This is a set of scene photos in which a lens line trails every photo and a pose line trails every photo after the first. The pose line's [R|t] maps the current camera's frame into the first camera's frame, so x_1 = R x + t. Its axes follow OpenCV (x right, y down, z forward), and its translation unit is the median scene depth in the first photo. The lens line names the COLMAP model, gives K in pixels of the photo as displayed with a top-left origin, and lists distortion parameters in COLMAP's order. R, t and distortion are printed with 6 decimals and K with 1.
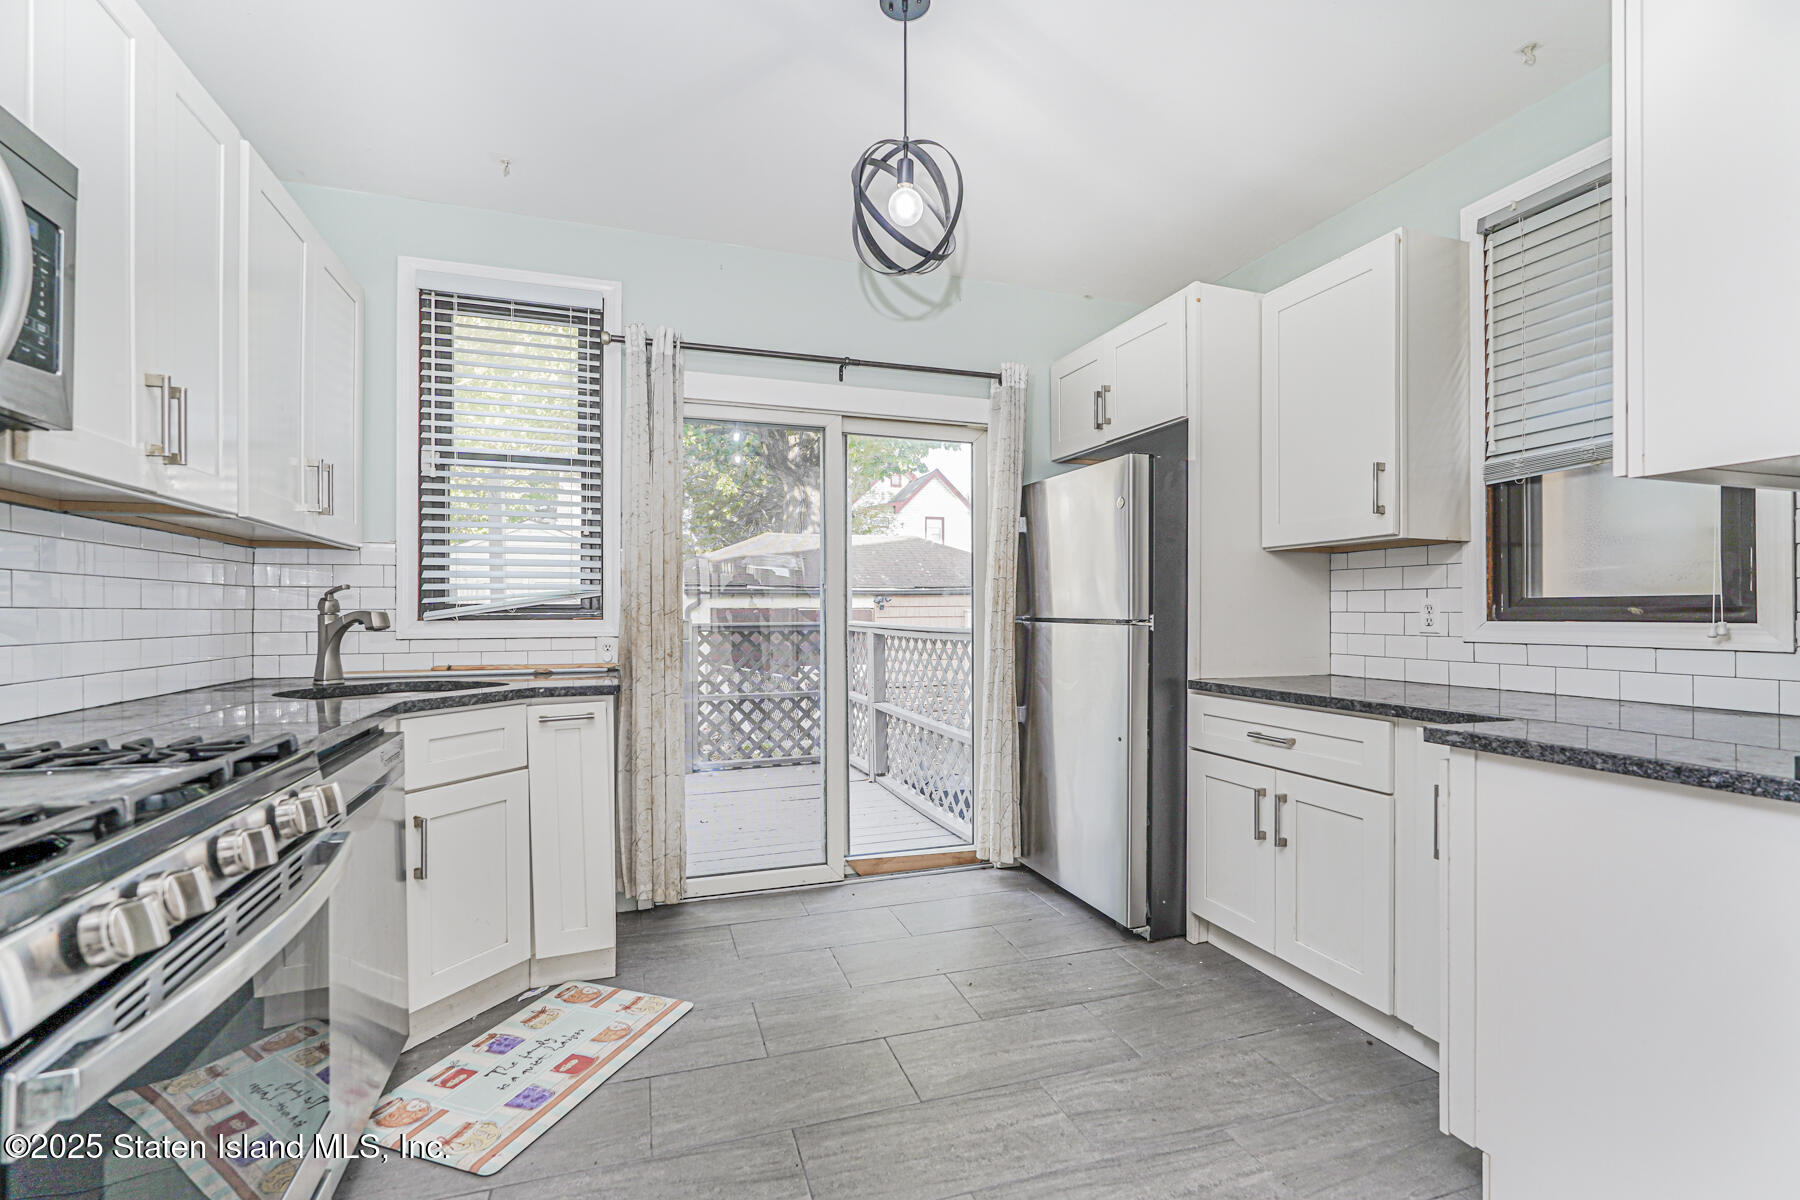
lens RADIAL K [[818.5, 0, 892.9], [0, 818.5, 609.2], [0, 0, 1]] dist [-0.000382, 0.000041]
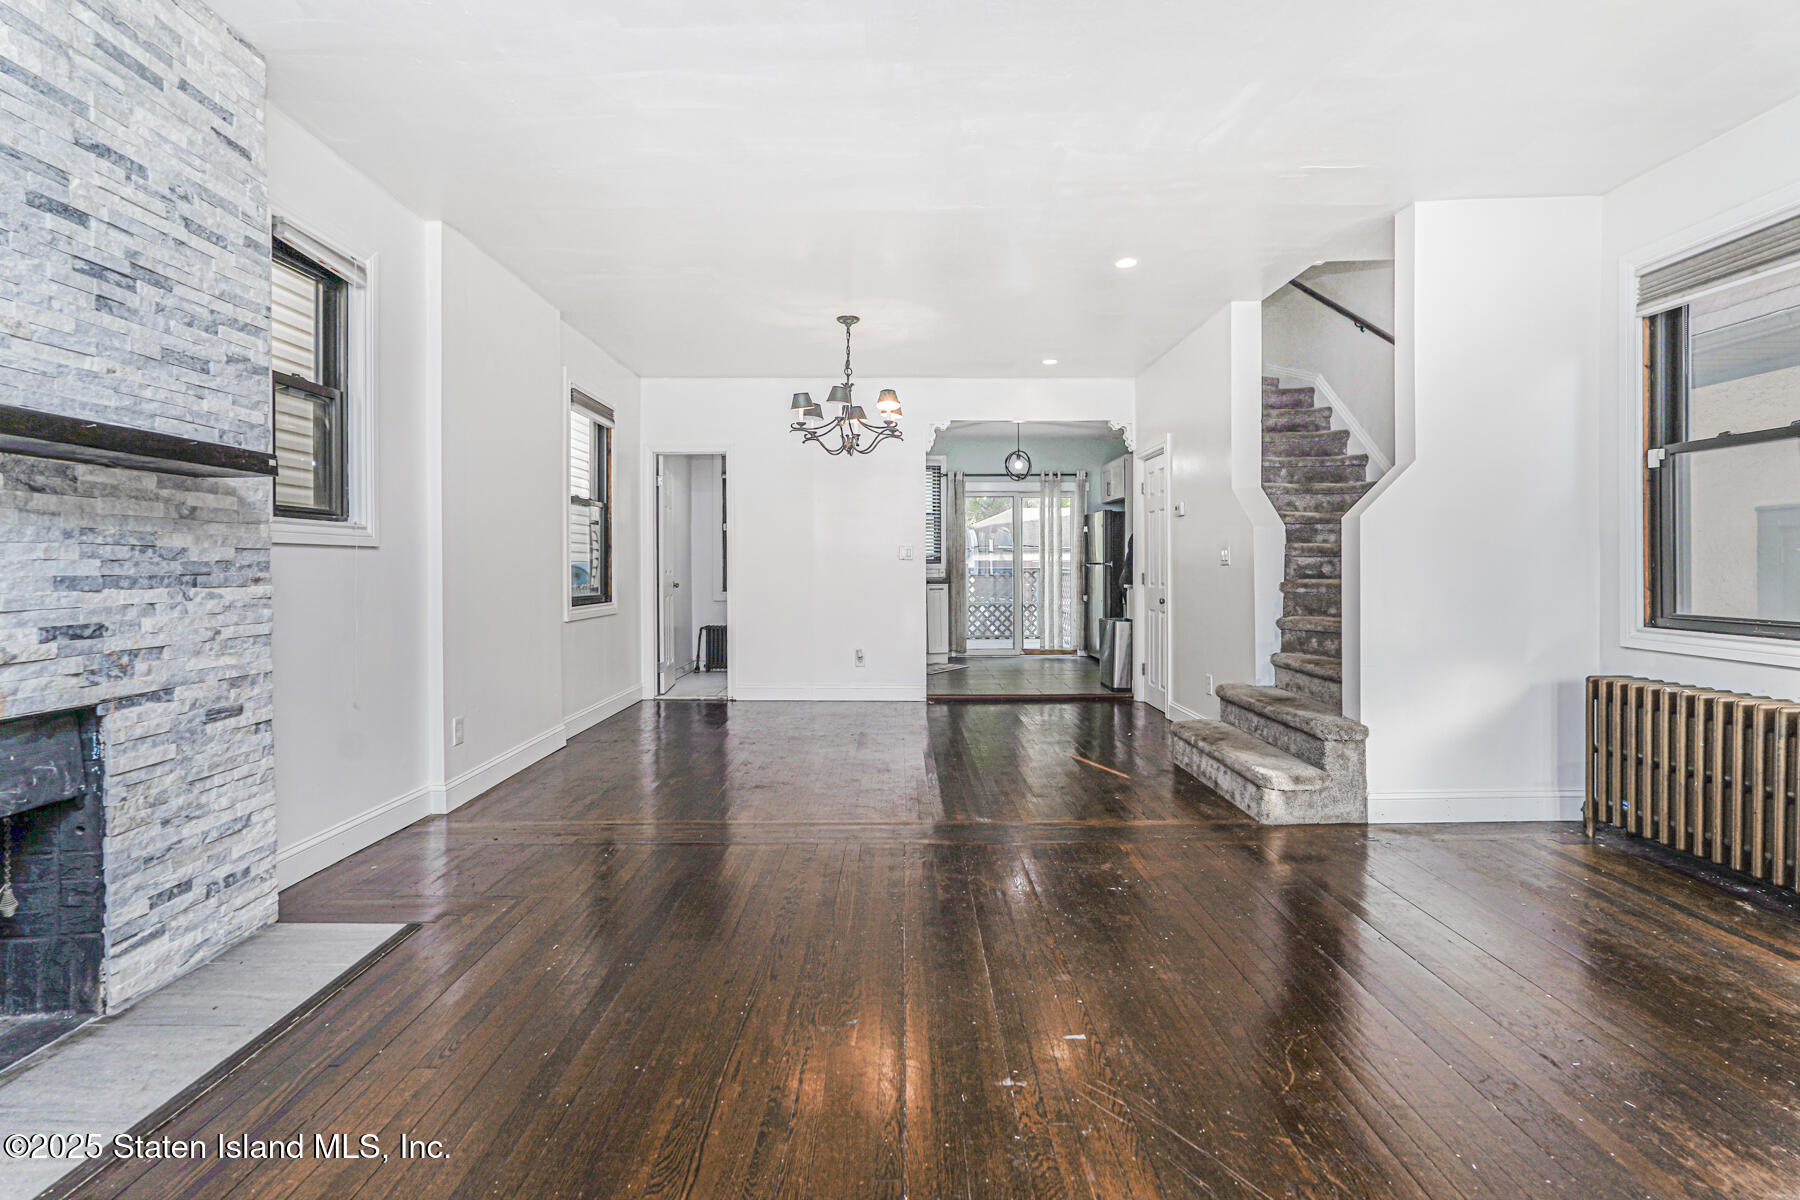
lens RADIAL K [[818.5, 0, 897.1], [0, 818.5, 580.7], [0, 0, 1]] dist [-0.000382, 0.000041]
pose [[0.951251, 0.003656, -0.308396, 0.460737], [0.000698, 0.999902, 0.014006, 0.035126], [0.308417, -0.013539, 0.951155, -2.061979]]
